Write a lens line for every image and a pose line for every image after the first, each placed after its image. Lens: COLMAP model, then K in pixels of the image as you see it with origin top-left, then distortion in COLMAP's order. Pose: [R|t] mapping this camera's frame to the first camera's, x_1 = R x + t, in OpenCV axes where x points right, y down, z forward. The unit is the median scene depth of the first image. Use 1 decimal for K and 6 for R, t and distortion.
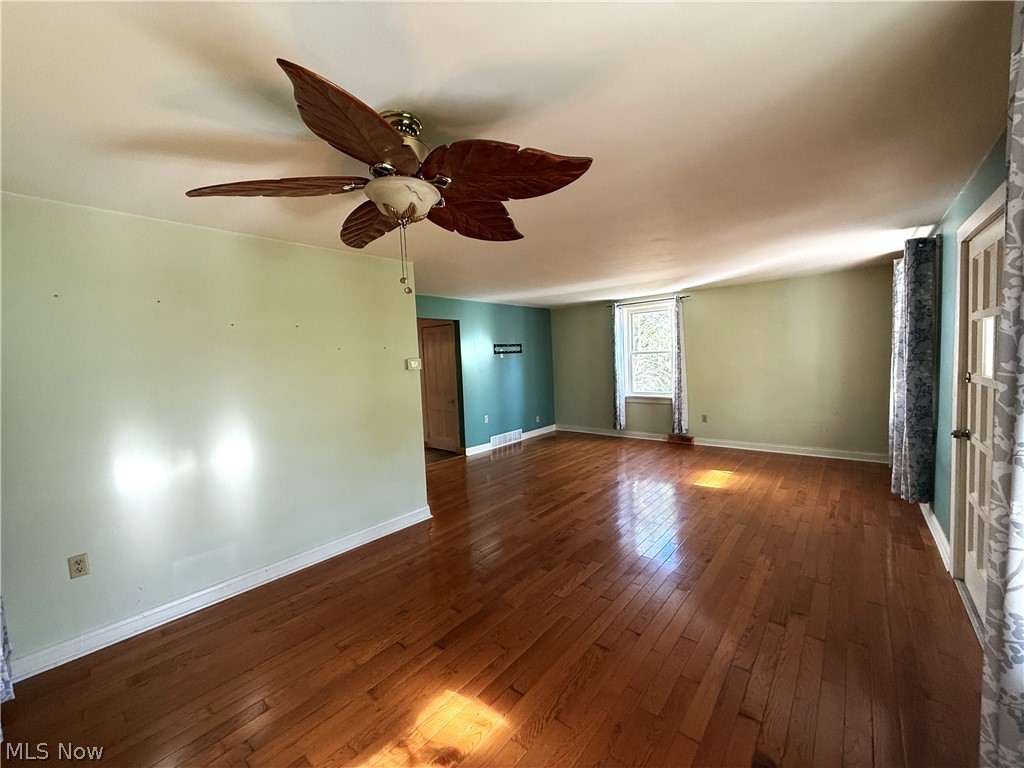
lens RADIAL K [[406.6, 0, 510.0], [0, 406.6, 384.0], [0, 0, 1]] dist [-0.000120, -0.000229]
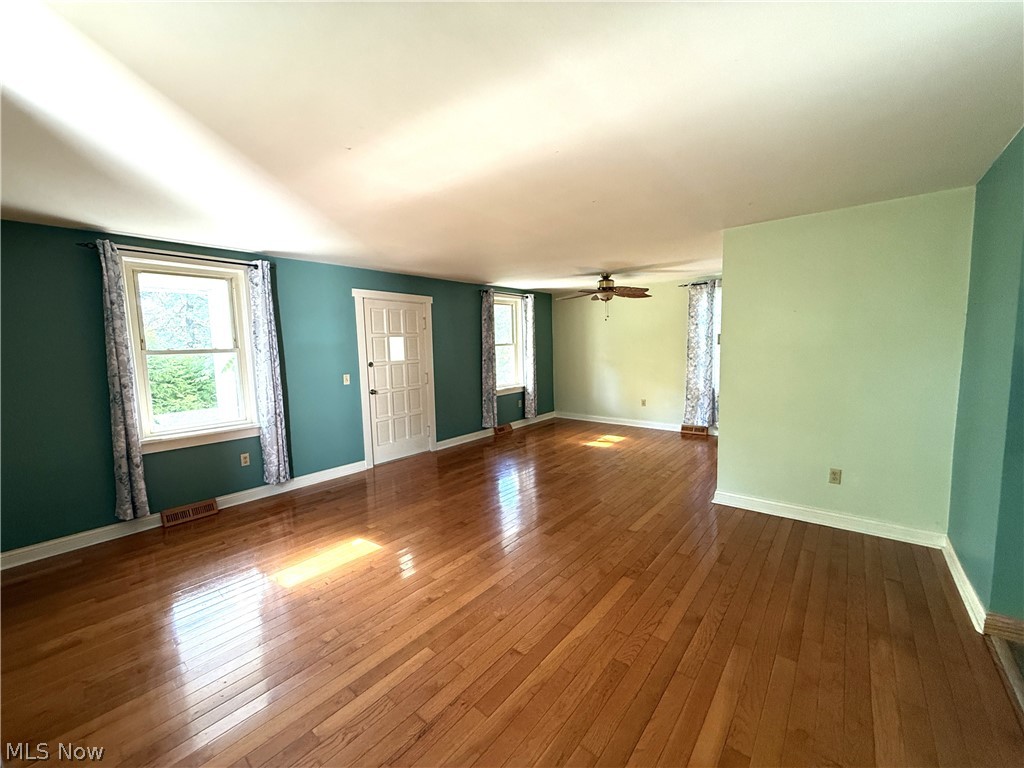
lens RADIAL K [[406.6, 0, 510.0], [0, 406.6, 384.0], [0, 0, 1]] dist [-0.000120, -0.000229]
pose [[-0.997878, 0.065112, -0.000250, 0.248280], [0.064174, 0.984139, 0.165385, -0.126224], [0.011014, 0.165018, -0.986229, 1.788756]]
